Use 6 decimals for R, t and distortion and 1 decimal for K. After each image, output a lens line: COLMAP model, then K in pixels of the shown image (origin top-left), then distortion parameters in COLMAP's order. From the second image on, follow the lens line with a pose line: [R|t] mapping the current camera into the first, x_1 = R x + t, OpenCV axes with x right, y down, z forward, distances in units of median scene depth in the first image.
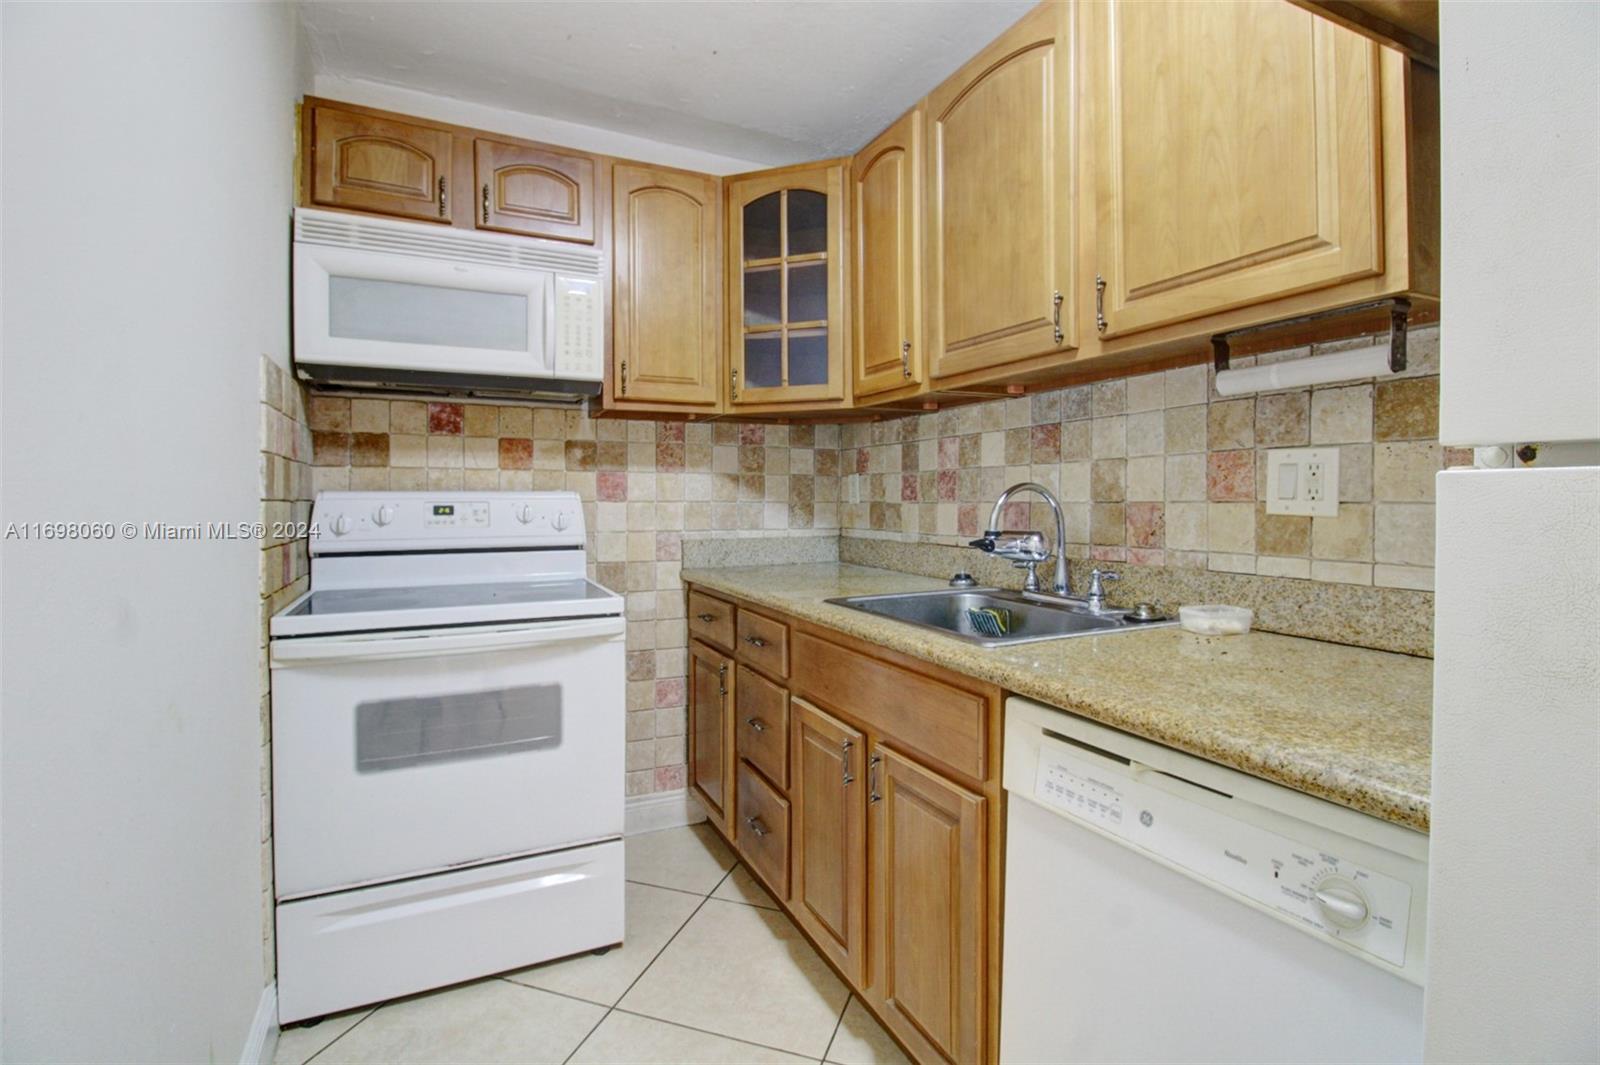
lens RADIAL K [[746.5, 0, 795.5], [0, 746.5, 498.9], [0, 0, 1]] dist [-0.012851, -0.007428]
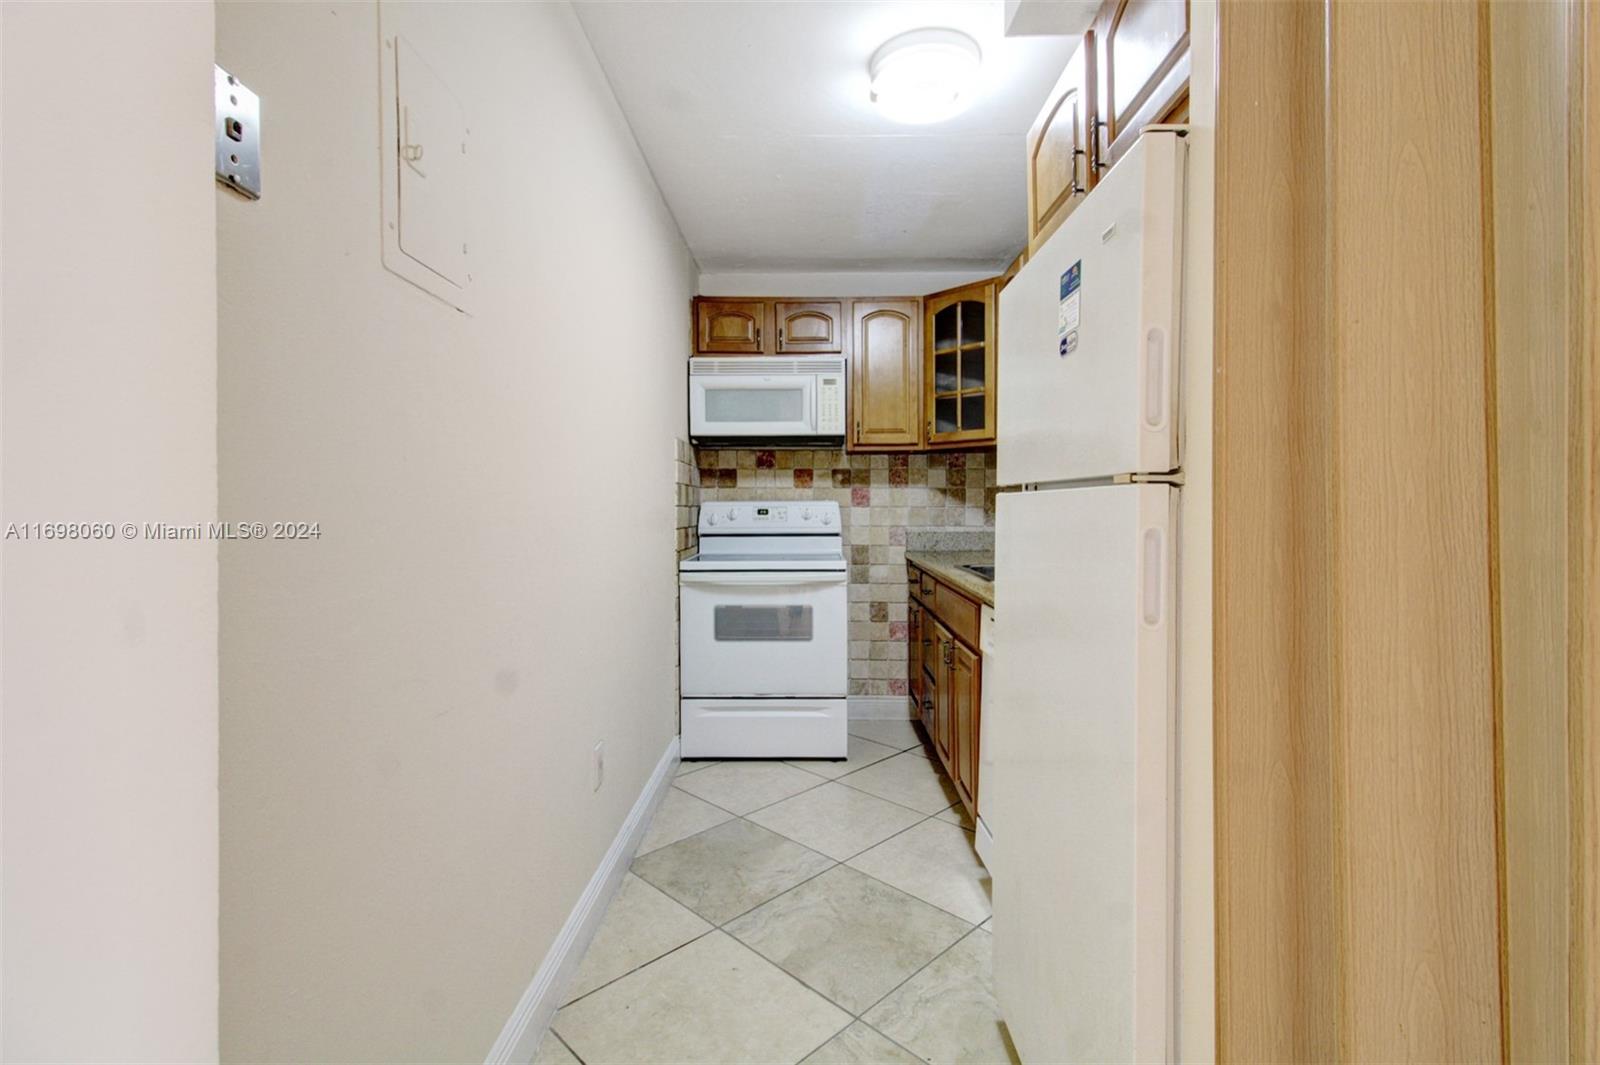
lens RADIAL K [[746.5, 0, 795.5], [0, 746.5, 498.9], [0, 0, 1]] dist [-0.012851, -0.007428]
pose [[0.889697, -0.007678, -0.456488, 0.392252], [0.002637, 0.999928, -0.011681, 0.005237], [0.456545, 0.009189, 0.889653, -0.523771]]
